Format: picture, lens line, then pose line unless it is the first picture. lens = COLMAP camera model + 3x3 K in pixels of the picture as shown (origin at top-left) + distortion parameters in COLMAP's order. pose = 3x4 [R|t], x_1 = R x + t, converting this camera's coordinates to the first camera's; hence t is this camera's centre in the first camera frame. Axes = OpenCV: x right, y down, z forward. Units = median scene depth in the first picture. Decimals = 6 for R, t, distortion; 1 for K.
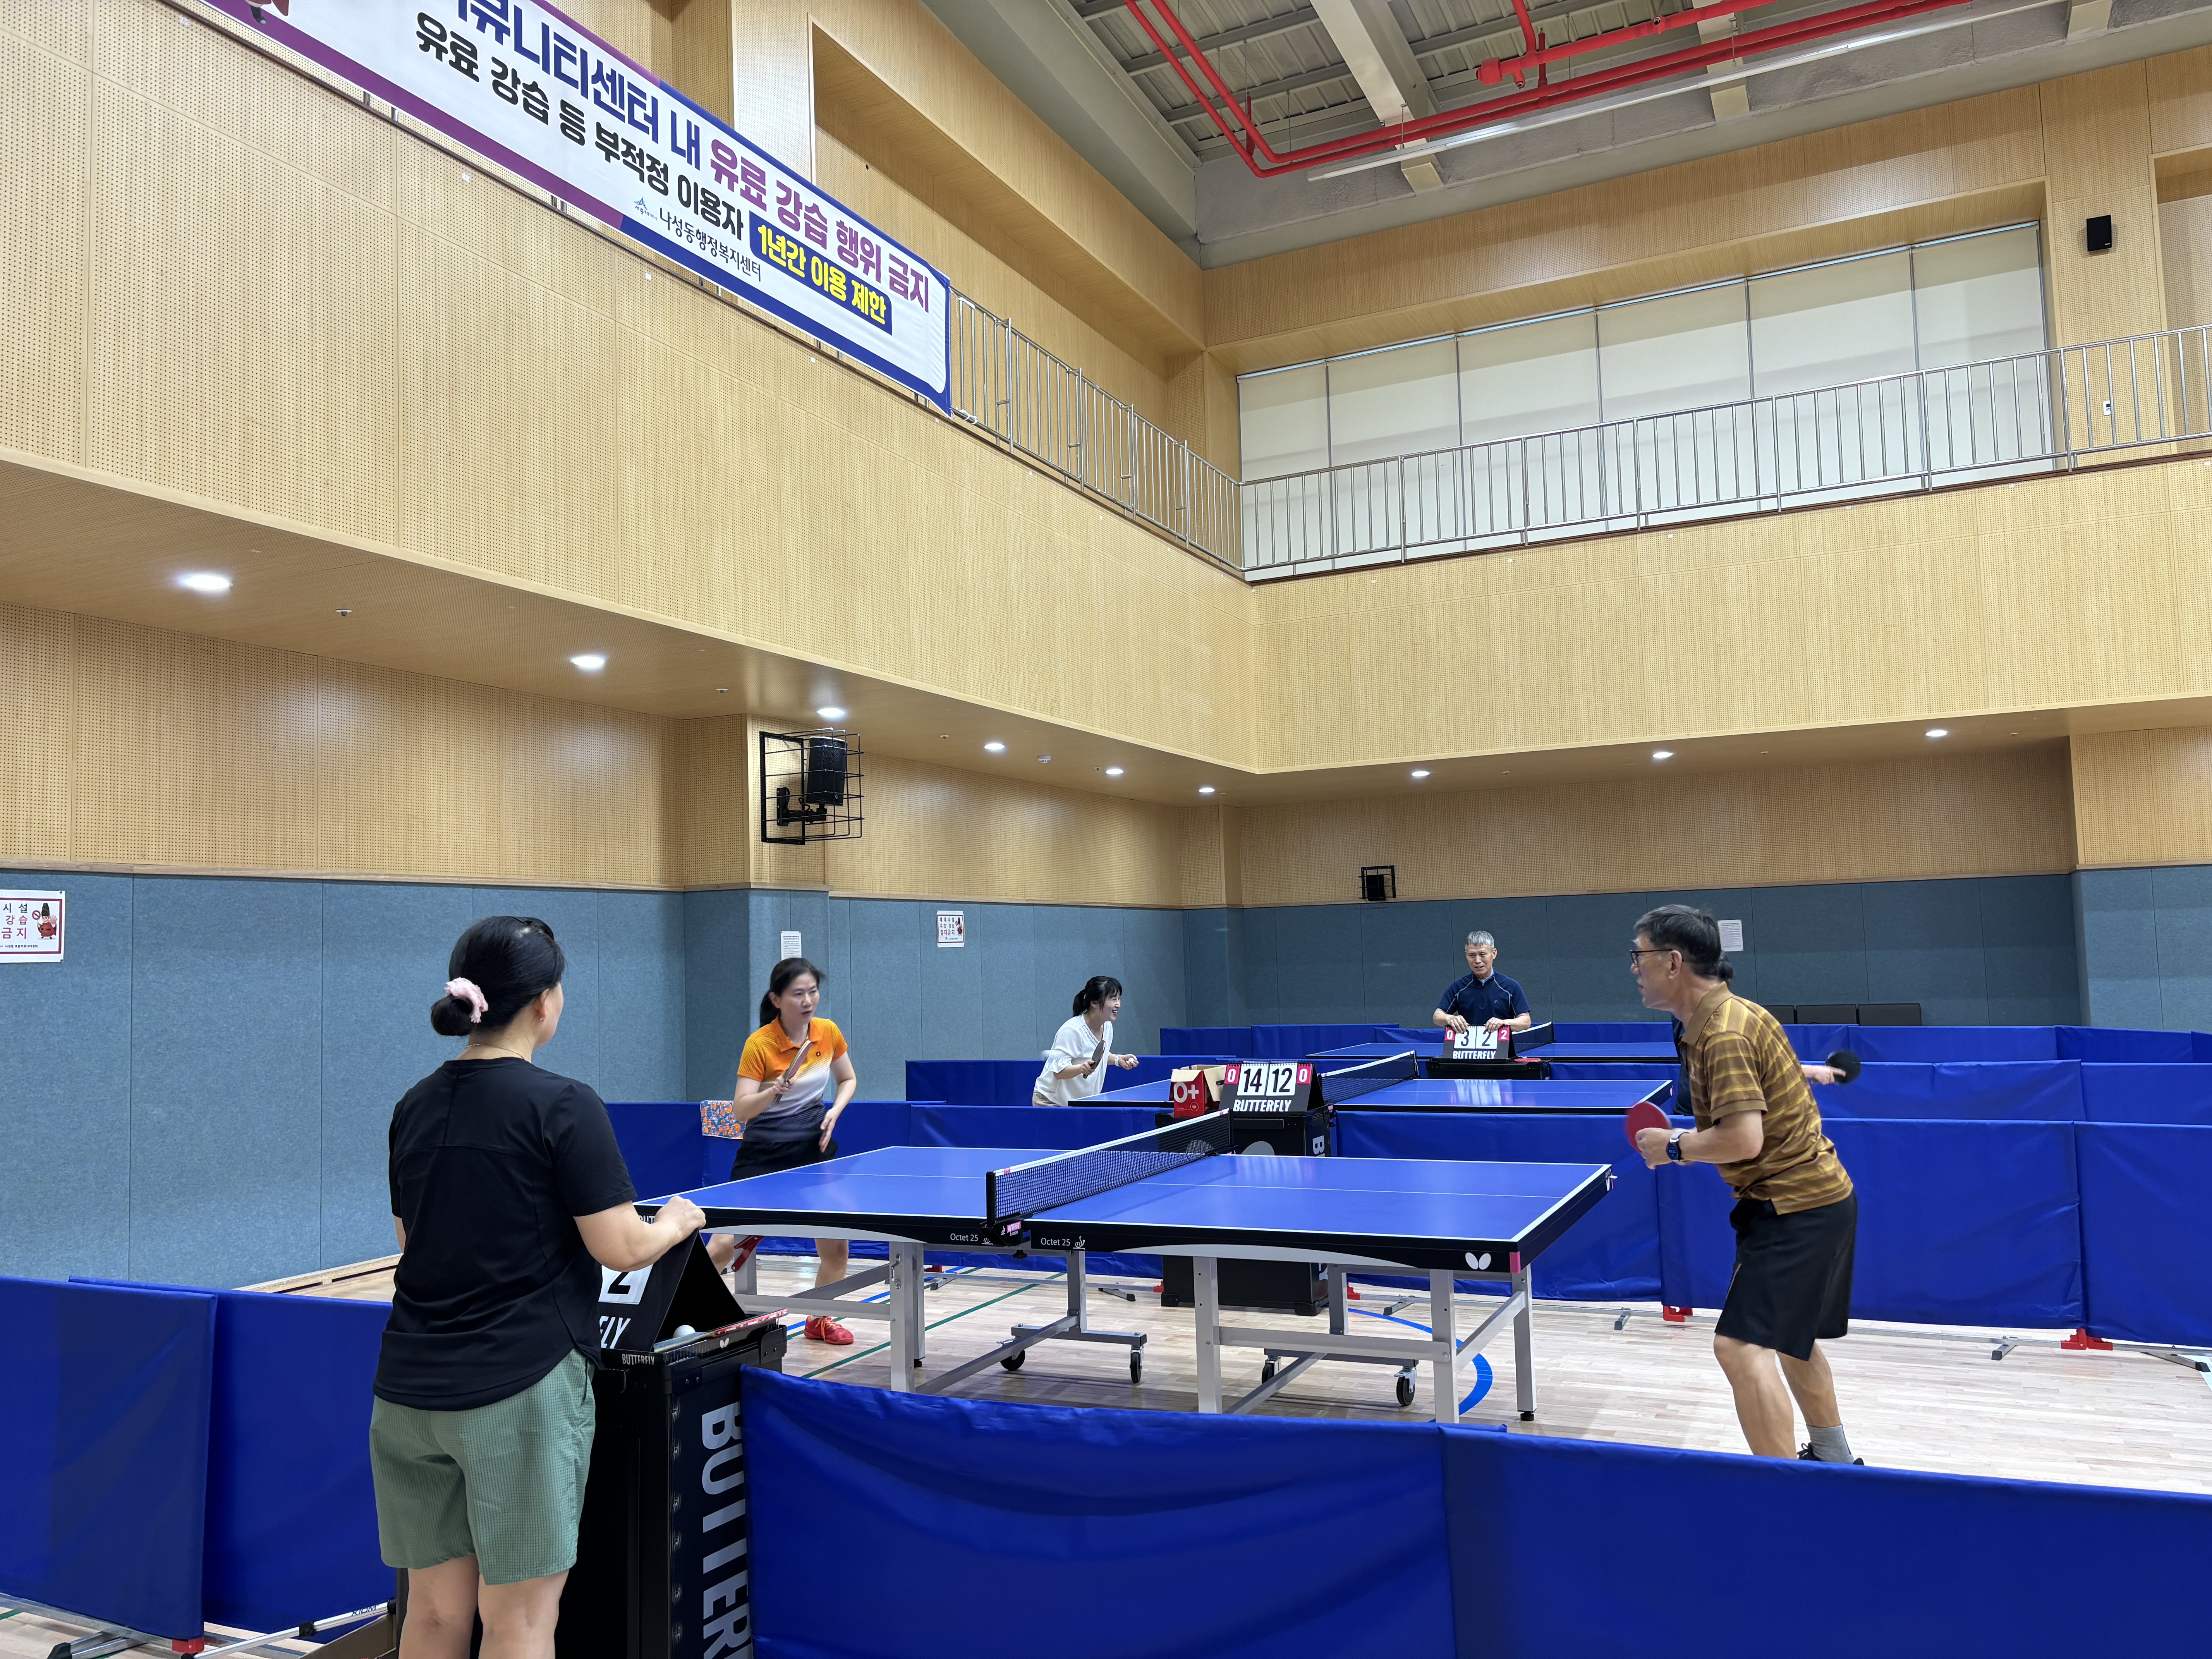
lens RADIAL K [[1679.3, 0, 1102.2], [0, 1679.3, 837.4], [0, 0, 1]] dist [0.059108, -0.057917]
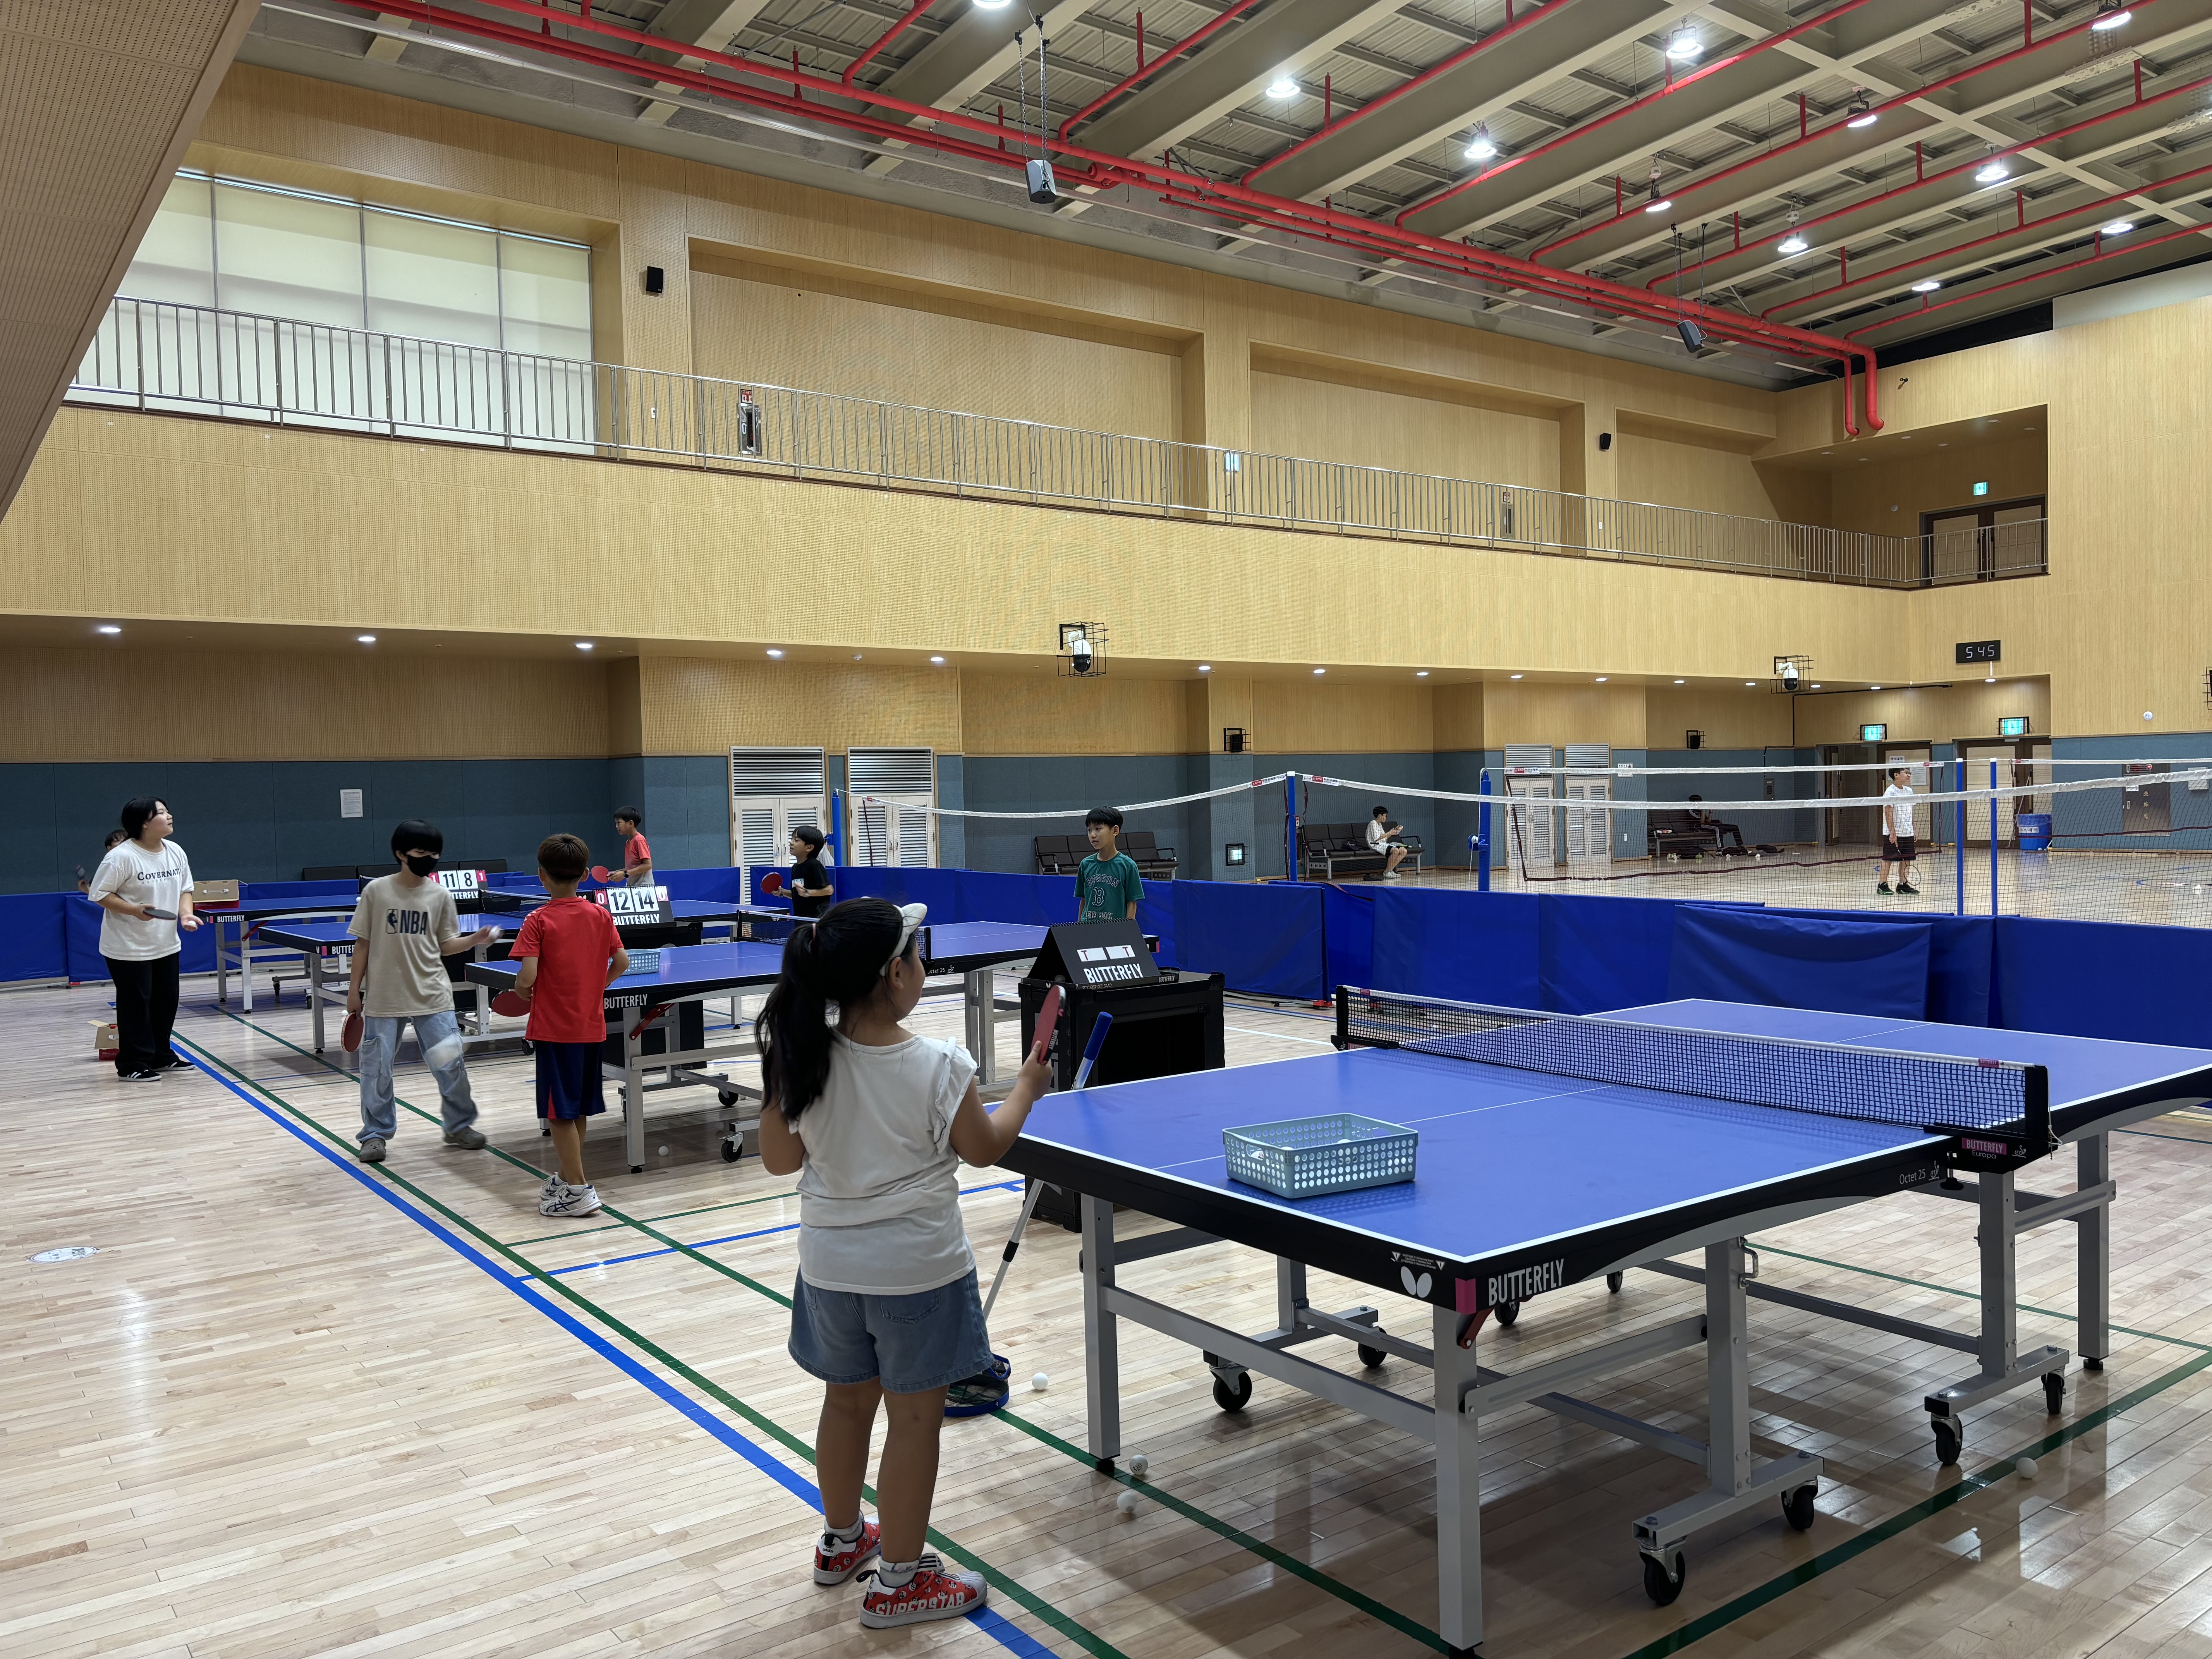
lens RADIAL K [[1679.3, 0, 1085.6], [0, 1679.3, 835.7], [0, 0, 1]] dist [0.059108, -0.057917]
pose [[0.469846, -0.004289, 0.882738, -0.471987], [-0.053843, 0.997987, 0.033507, 0.018966], [-0.881105, -0.063272, 0.468669, 0.059120]]
